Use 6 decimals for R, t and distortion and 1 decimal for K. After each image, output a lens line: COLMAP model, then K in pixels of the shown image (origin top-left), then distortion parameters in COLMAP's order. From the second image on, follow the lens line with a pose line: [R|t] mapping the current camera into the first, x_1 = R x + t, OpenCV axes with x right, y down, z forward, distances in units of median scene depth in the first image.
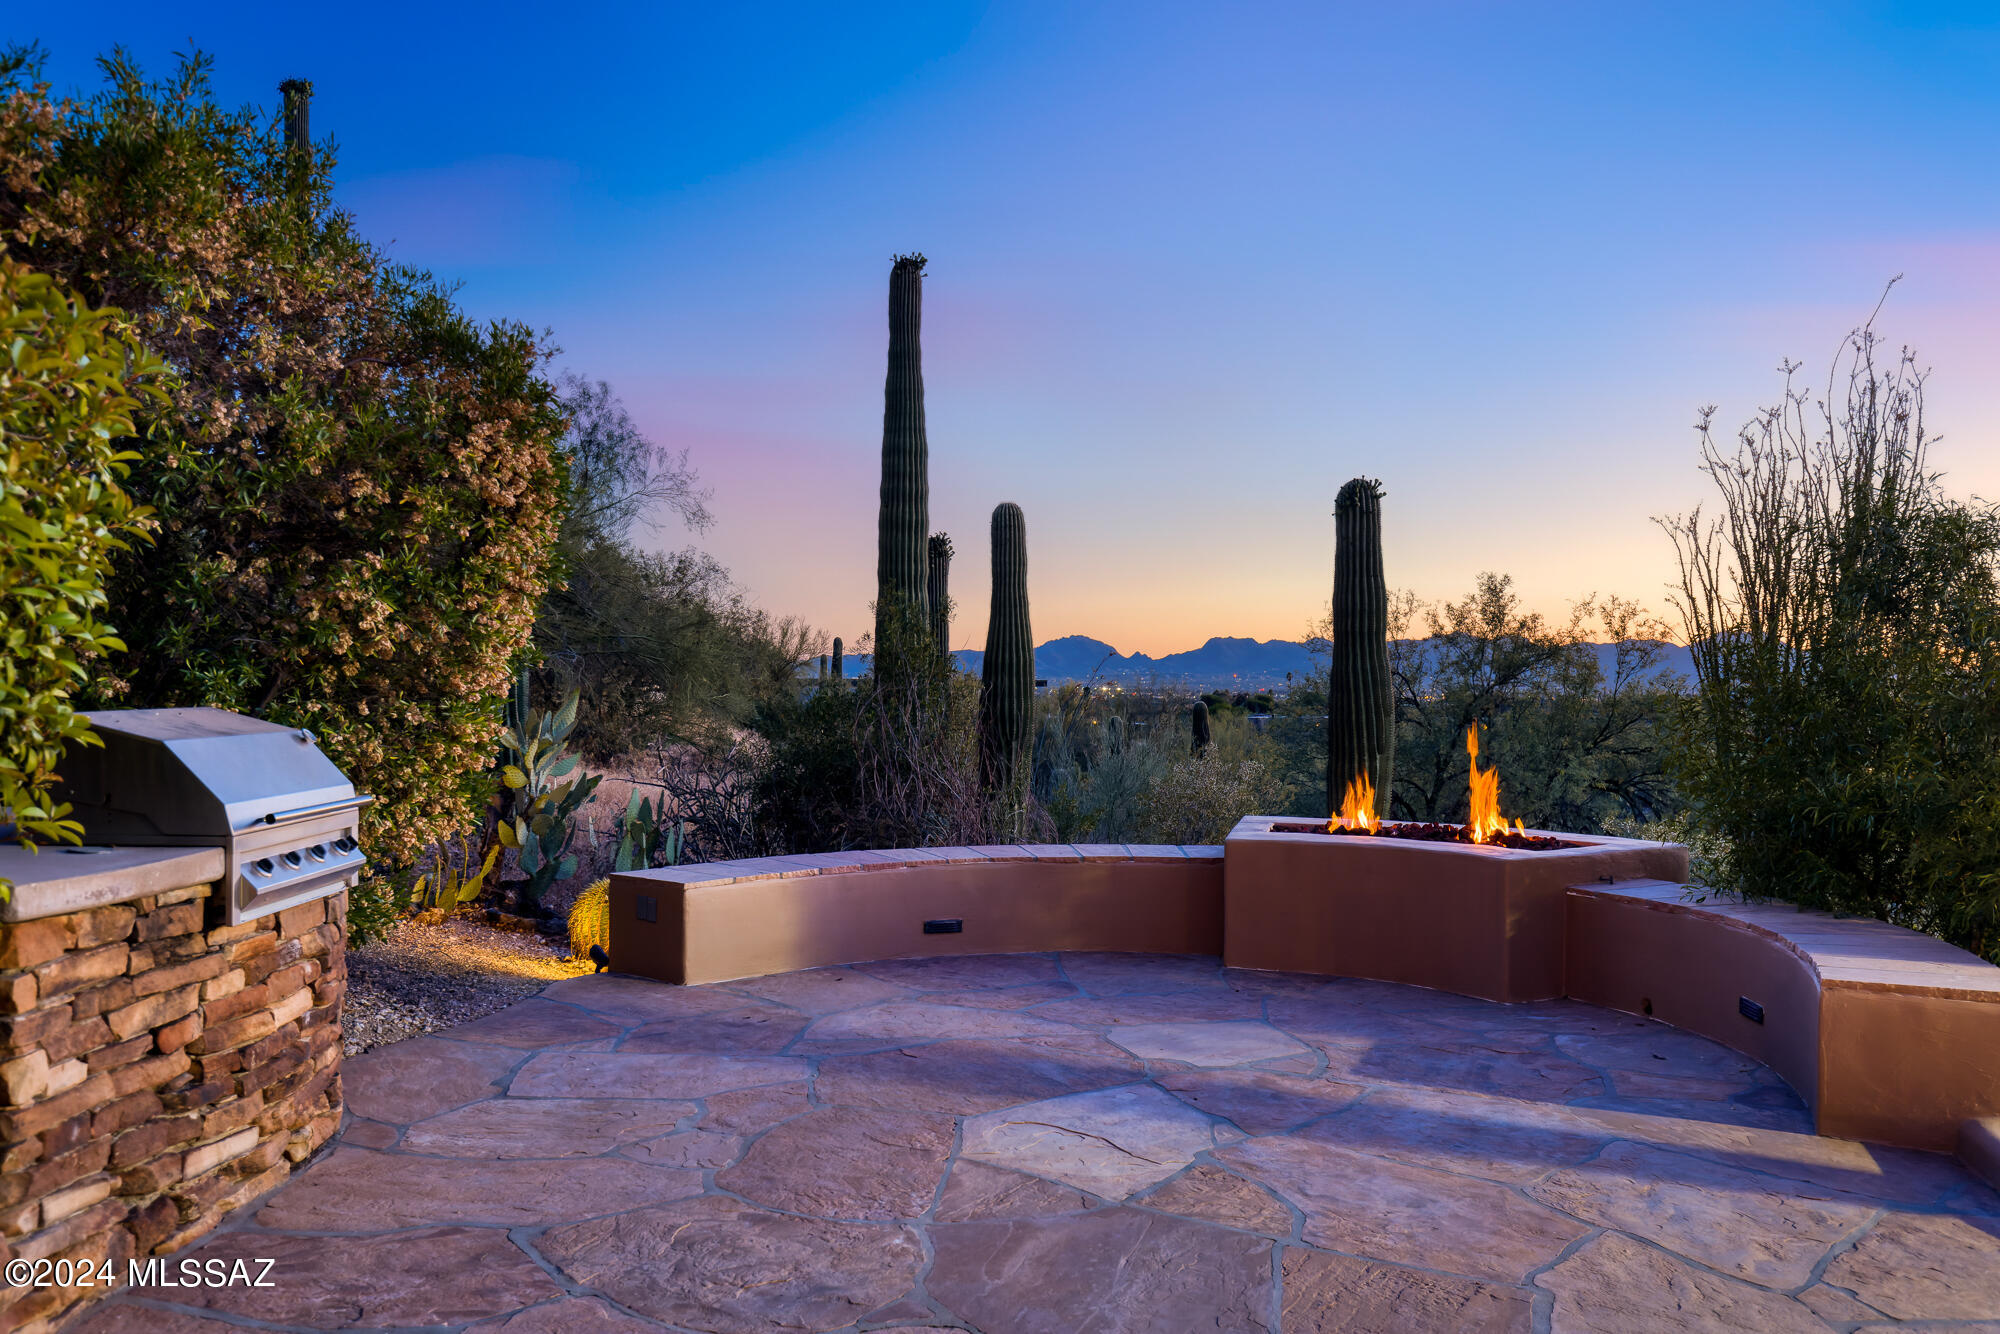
lens RADIAL K [[1621.4, 0, 995.9], [0, 1621.4, 675.2], [0, 0, 1]] dist [-0.005974, -0.002190]
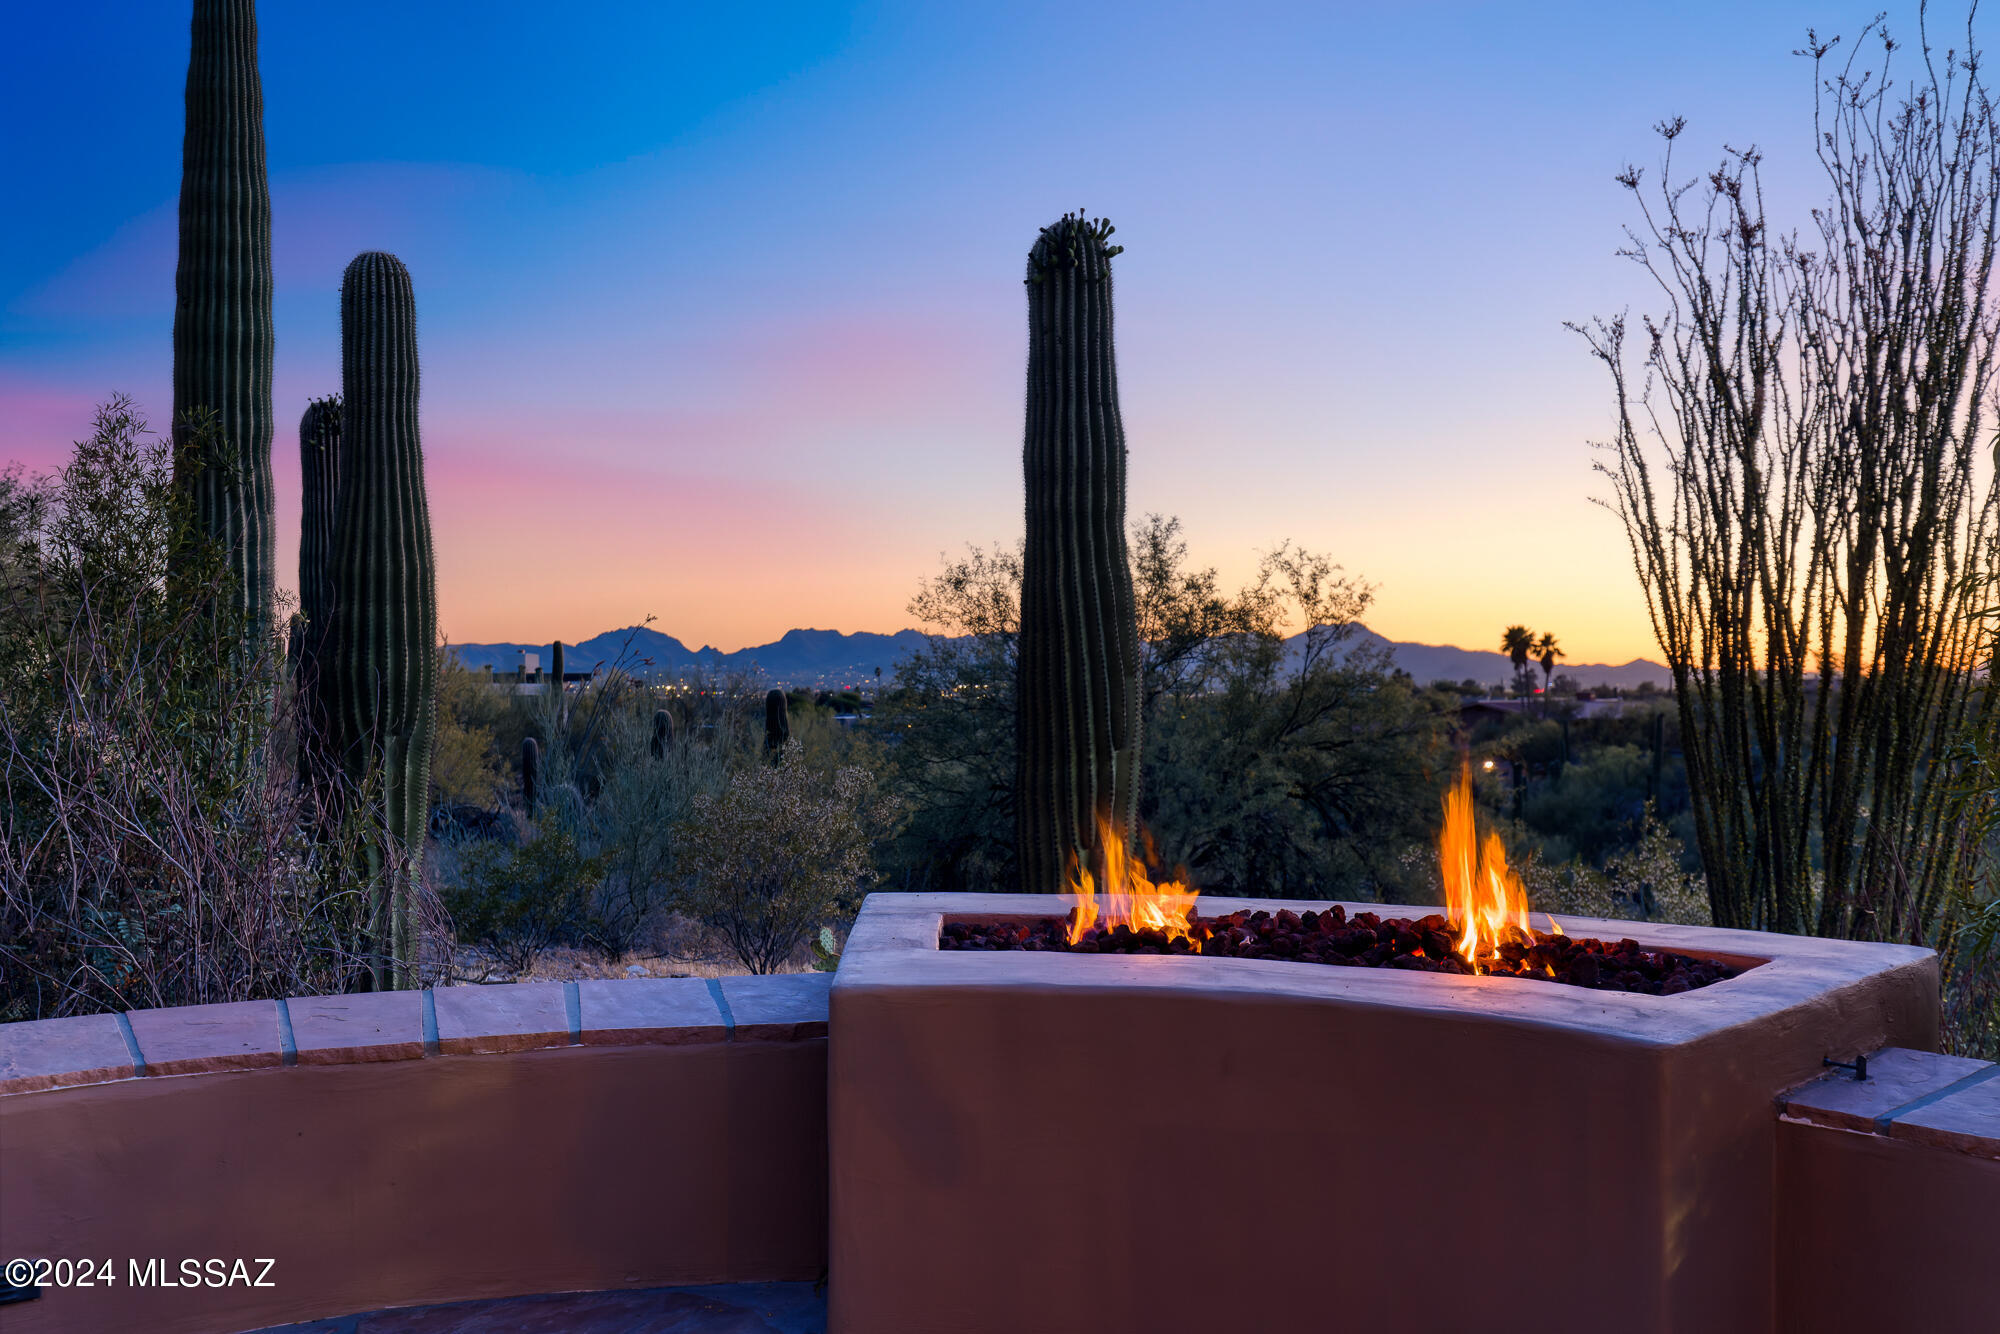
lens RADIAL K [[1810.8, 0, 992.8], [0, 1810.8, 666.7], [0, 0, 1]] dist [-0.006659, -0.004174]
pose [[0.970577, -0.005230, 0.240736, 0.025908], [0.006016, 0.999979, -0.002528, 0.010229], [-0.240717, 0.003902, 0.970587, 0.194492]]
